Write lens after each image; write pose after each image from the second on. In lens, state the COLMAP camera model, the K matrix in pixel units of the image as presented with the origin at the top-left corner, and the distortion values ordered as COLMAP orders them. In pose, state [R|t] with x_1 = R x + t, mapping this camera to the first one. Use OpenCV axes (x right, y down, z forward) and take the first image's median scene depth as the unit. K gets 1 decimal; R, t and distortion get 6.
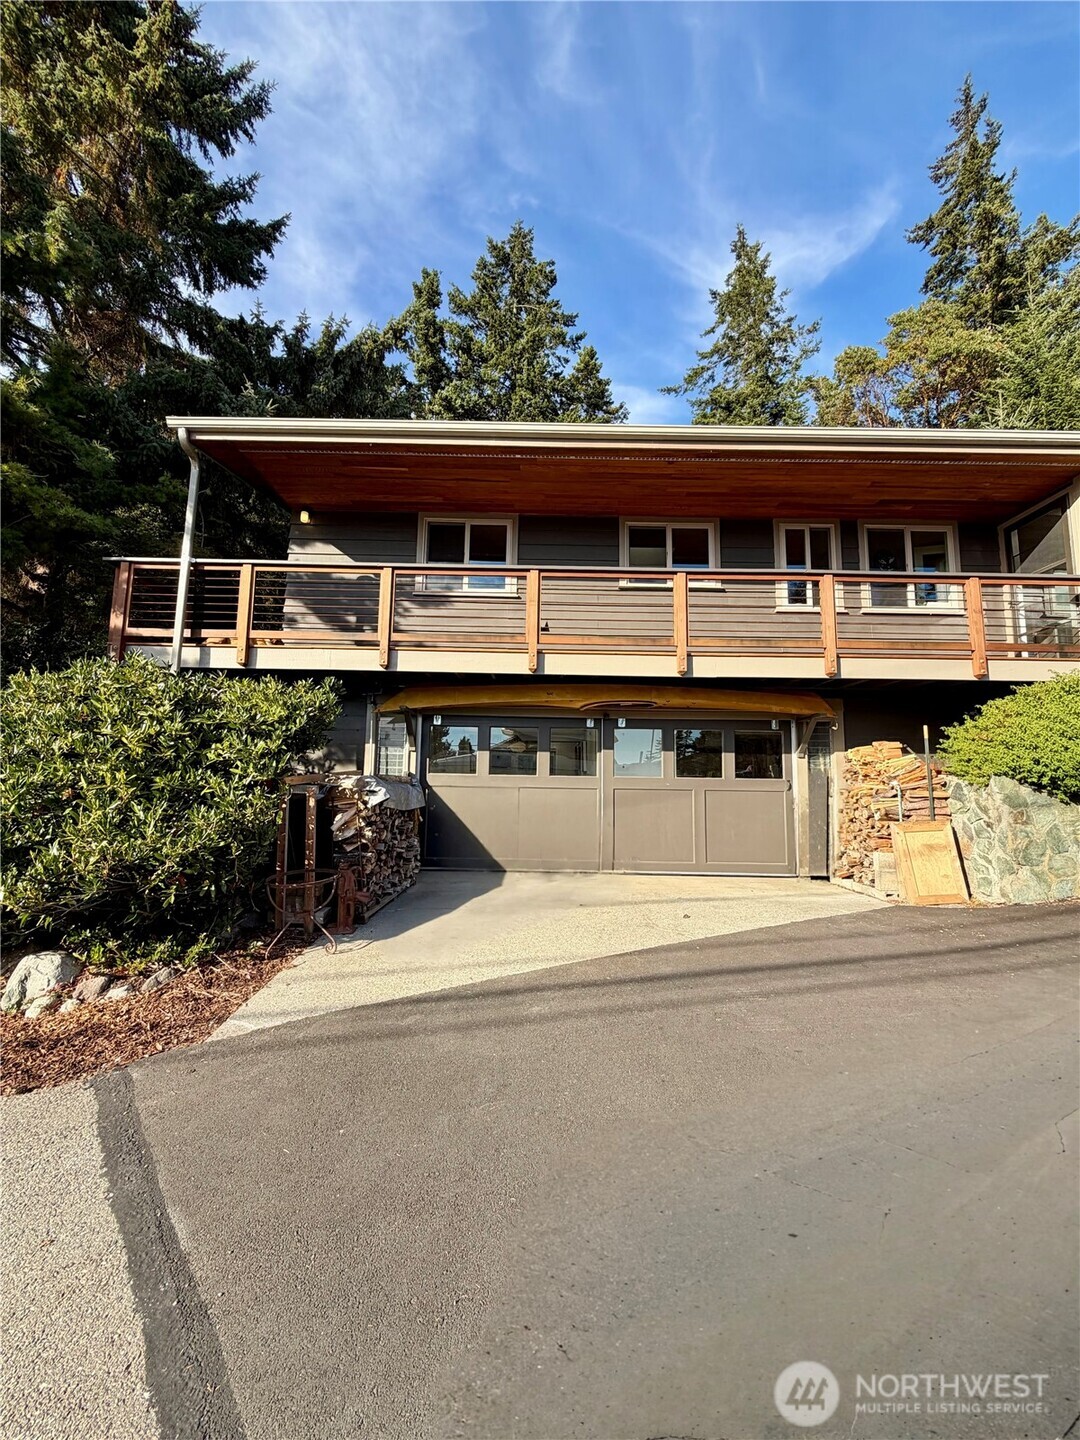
lens RADIAL K [[574.7, 0, 543.7], [0, 574.7, 715.1], [0, 0, 1]] dist [0.000737, -0.000207]
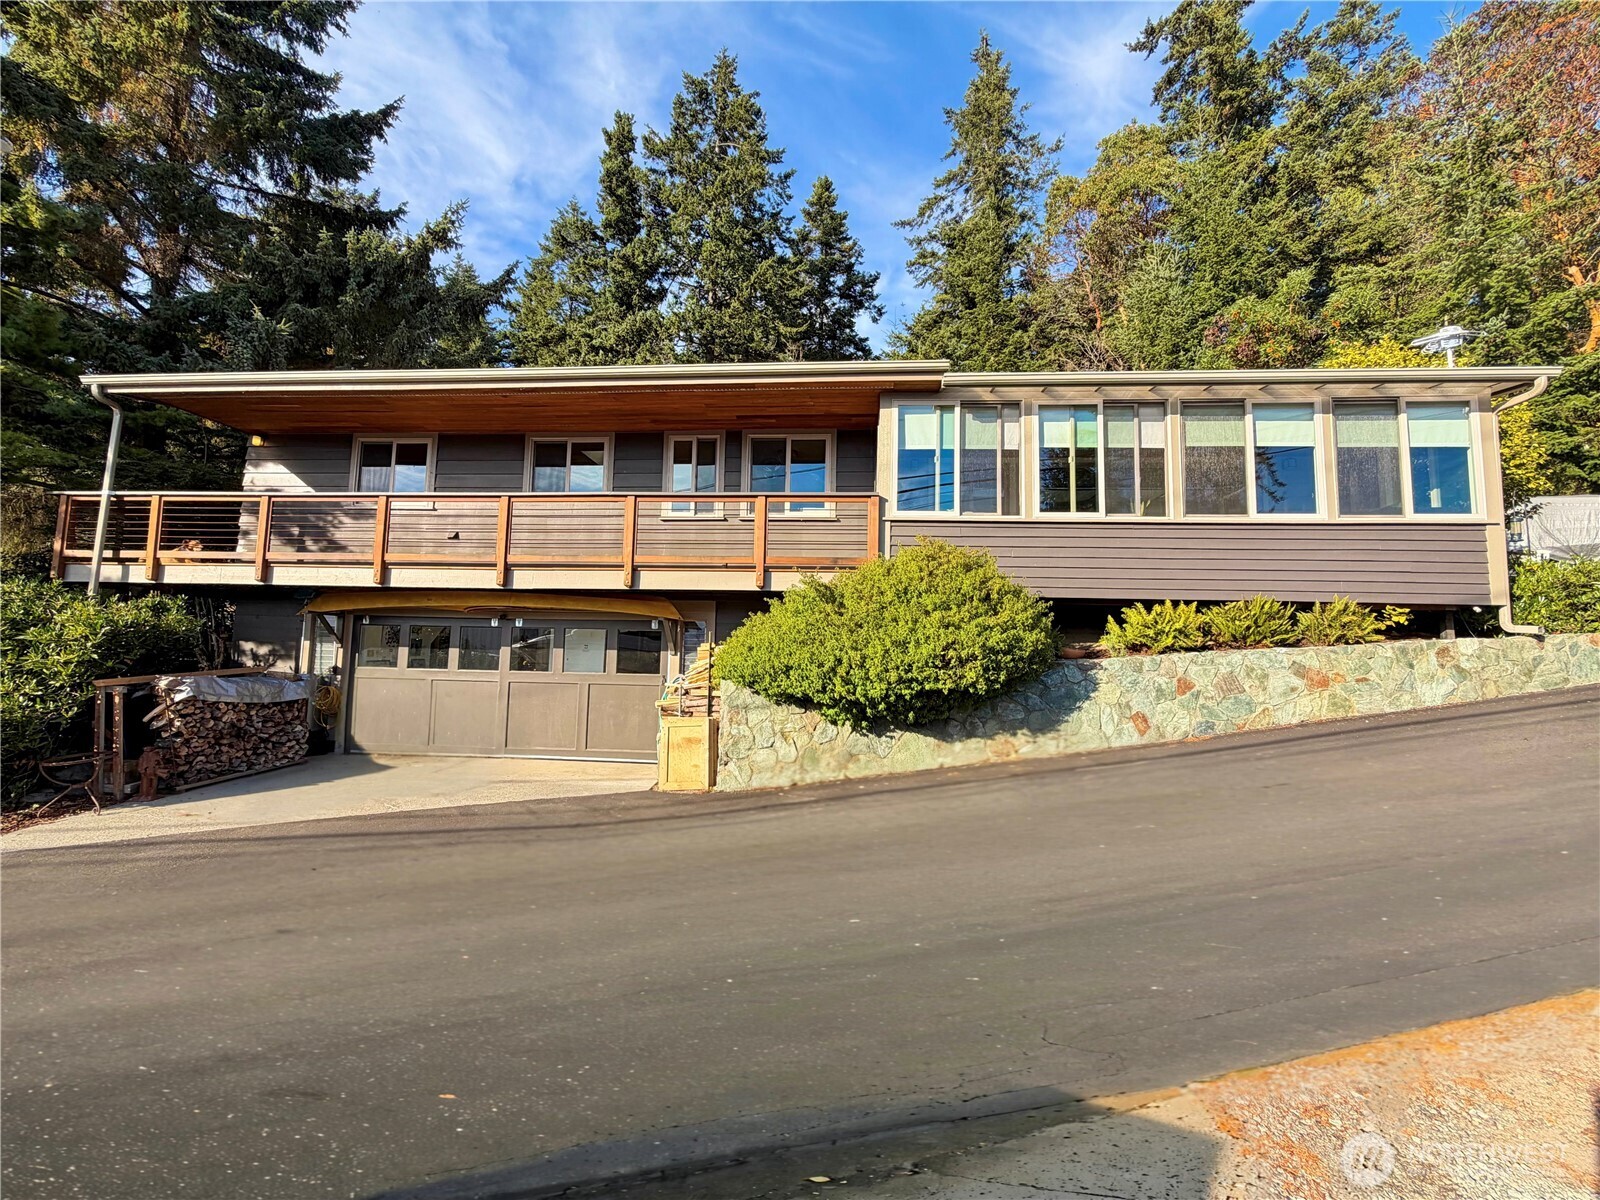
lens RADIAL K [[638.5, 0, 798.4], [0, 638.5, 597.5], [0, 0, 1]] dist [0.000737, -0.000207]
pose [[0.996184, -0.001808, -0.087262, 0.752221], [0.004740, 0.999431, 0.033409, -0.070966], [0.087152, -0.033695, 0.995625, -0.171905]]
